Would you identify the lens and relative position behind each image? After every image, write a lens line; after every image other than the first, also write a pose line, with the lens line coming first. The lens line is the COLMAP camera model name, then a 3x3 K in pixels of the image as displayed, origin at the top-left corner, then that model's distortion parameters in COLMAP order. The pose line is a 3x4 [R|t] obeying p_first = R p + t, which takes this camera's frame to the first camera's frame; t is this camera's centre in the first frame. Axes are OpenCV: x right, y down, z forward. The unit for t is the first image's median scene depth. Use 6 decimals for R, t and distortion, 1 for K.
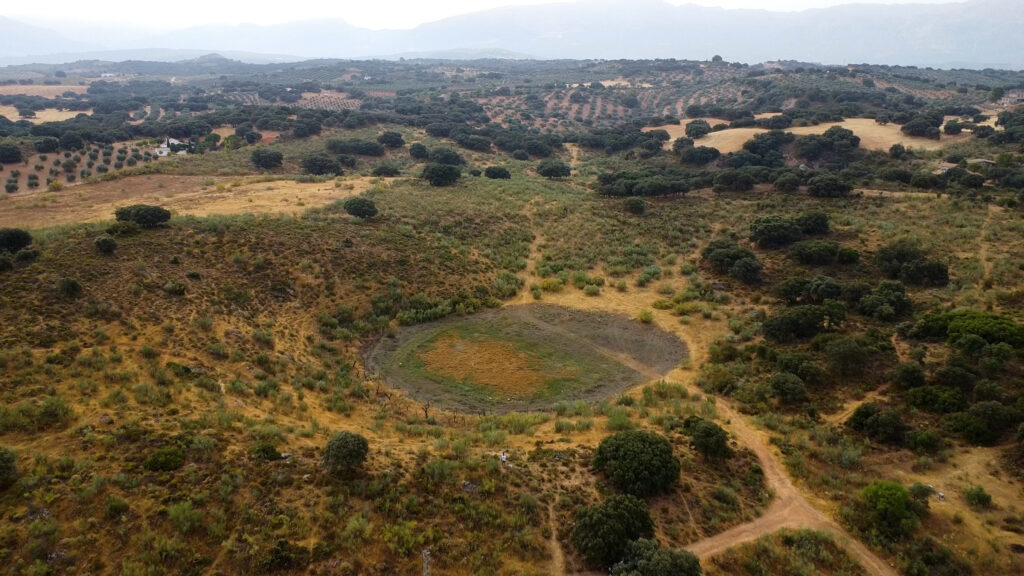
lens RADIAL K [[779.6, 0, 513.4], [0, 779.6, 286.2], [0, 0, 1]] dist [-0.015576, -0.032613]
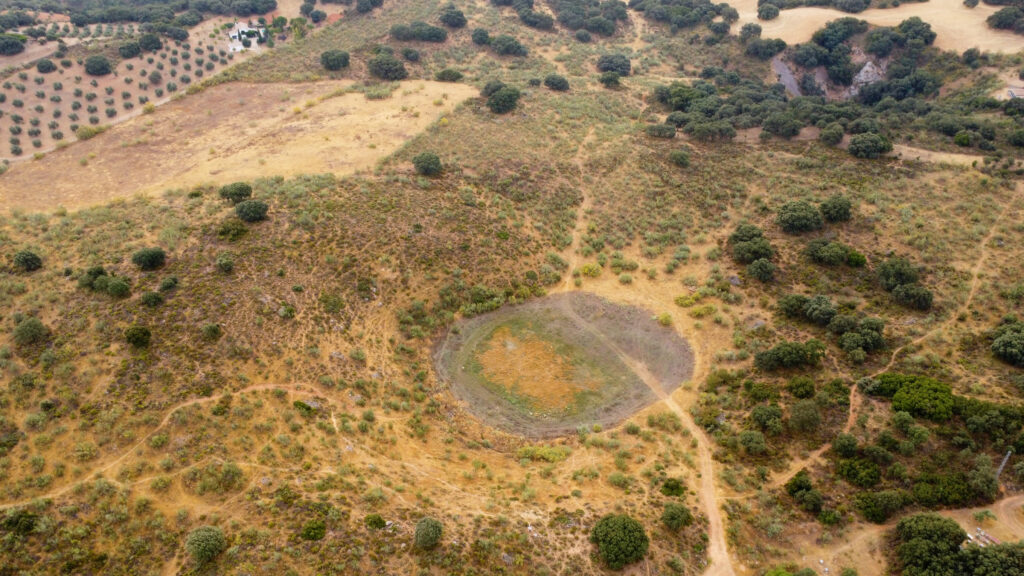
lens RADIAL K [[756.2, 0, 512.6], [0, 756.2, 373.7], [0, 0, 1]] dist [-0.032749, 0.003906]
pose [[0.996262, 0.049188, -0.071009, 0.017459], [-0.018352, 0.923798, 0.382440, -0.262935], [0.084410, -0.379708, 0.921248, -0.098759]]
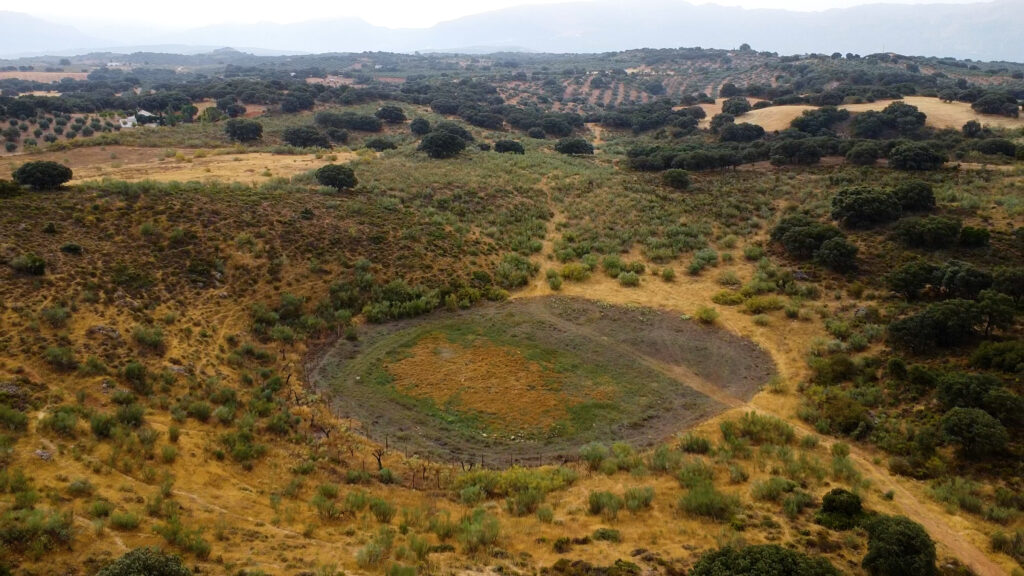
lens RADIAL K [[778.7, 0, 513.0], [0, 778.7, 284.1], [0, 0, 1]] dist [-0.017689, -0.025282]
pose [[0.999743, 0.010246, -0.020213, 0.004045], [-0.010313, 0.999942, -0.003216, 0.012152], [0.020179, 0.003423, 0.999791, 0.225061]]
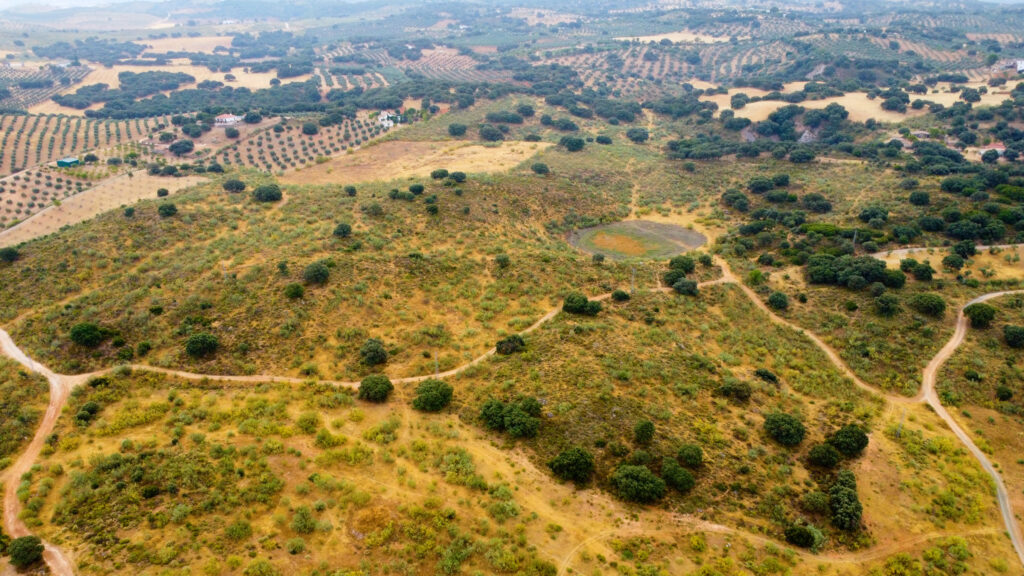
lens RADIAL K [[766.8, 0, 511.8], [0, 766.8, 388.0], [0, 0, 1]] dist [-0.017994, -0.024341]
pose [[0.997515, 0.023022, -0.066593, -0.143943], [-0.007830, 0.975483, 0.219934, 0.011341], [0.070024, -0.218866, 0.973239, -1.002884]]
